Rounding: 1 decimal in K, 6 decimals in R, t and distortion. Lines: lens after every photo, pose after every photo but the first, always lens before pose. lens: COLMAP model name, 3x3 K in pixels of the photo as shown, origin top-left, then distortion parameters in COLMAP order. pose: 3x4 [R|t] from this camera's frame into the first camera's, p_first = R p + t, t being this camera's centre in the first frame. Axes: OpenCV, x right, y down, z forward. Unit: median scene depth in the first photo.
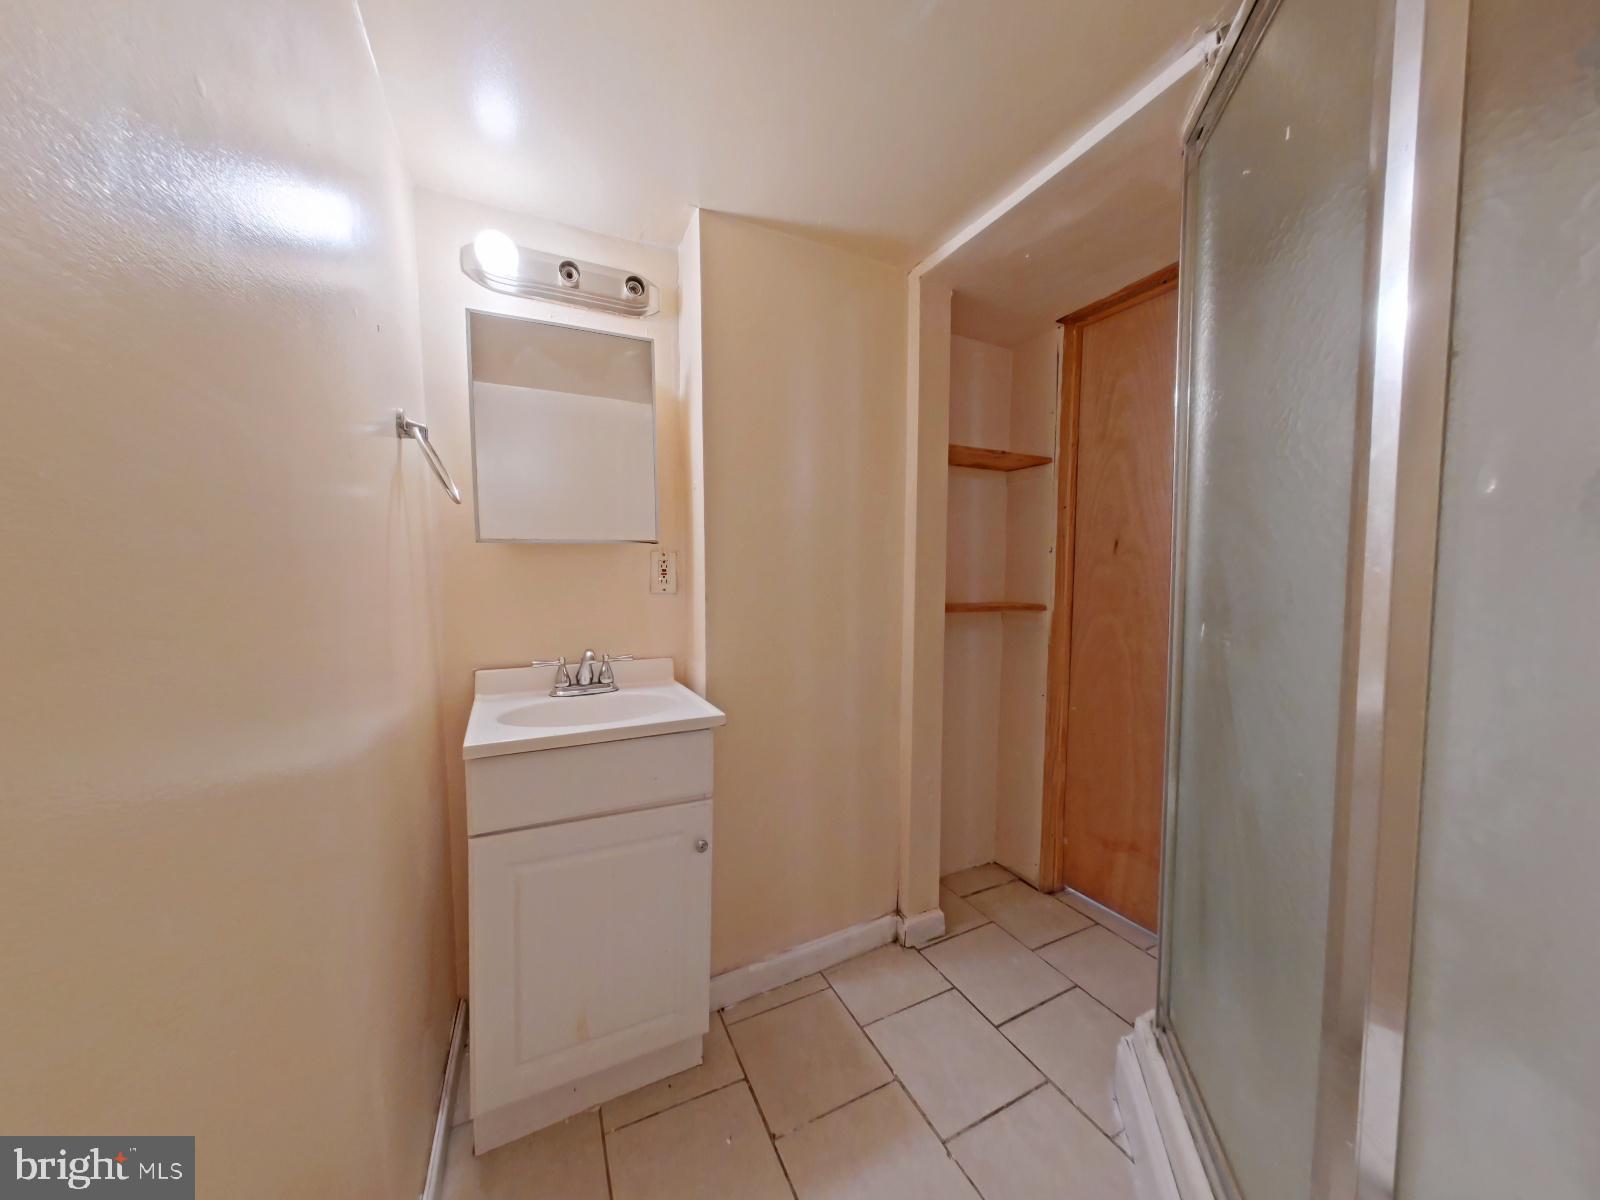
lens RADIAL K [[554.1, 0, 797.8], [0, 554.1, 602.3], [0, 0, 1]] dist [-0.006326, -0.000026]
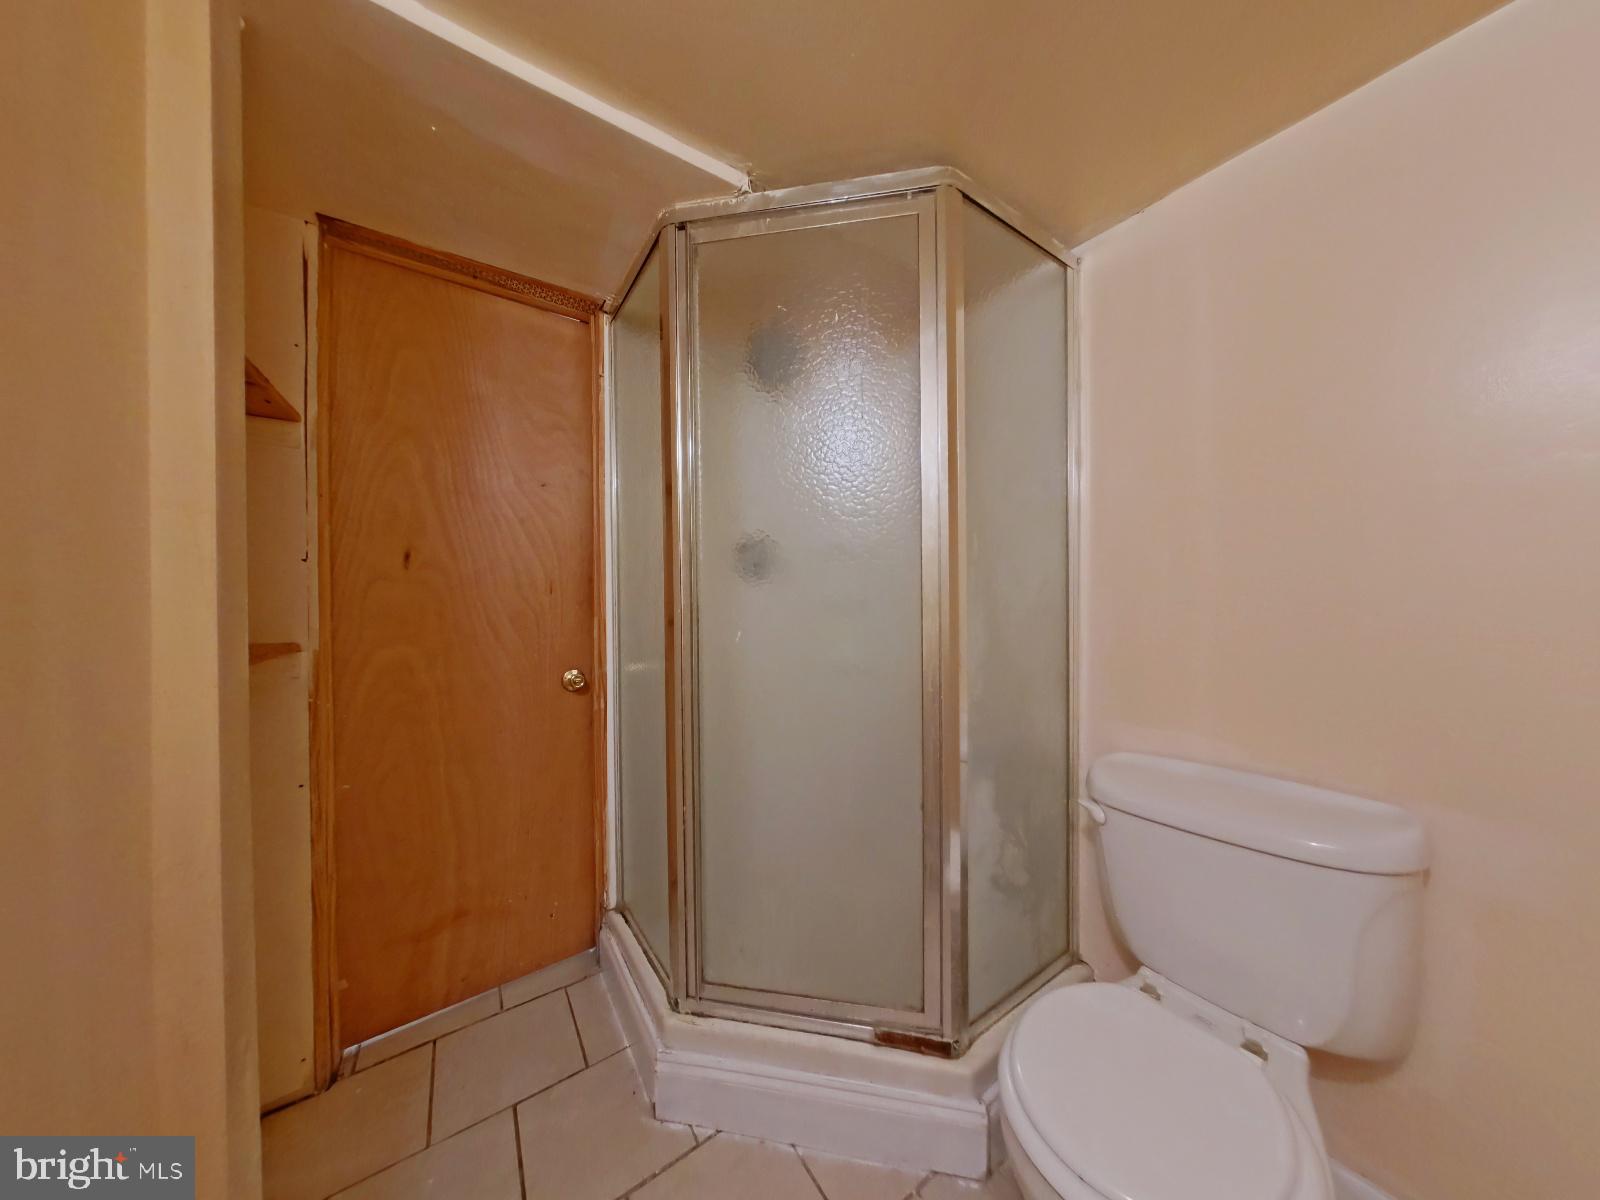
lens RADIAL K [[503.0, 0, 801.1], [0, 503.0, 600.7], [0, 0, 1]] dist [-0.000162, -0.000039]
pose [[-0.150461, -0.016767, 0.988474, -0.221988], [0.056097, 0.998100, 0.025469, -0.028028], [-0.987023, 0.059283, -0.149235, 0.540199]]
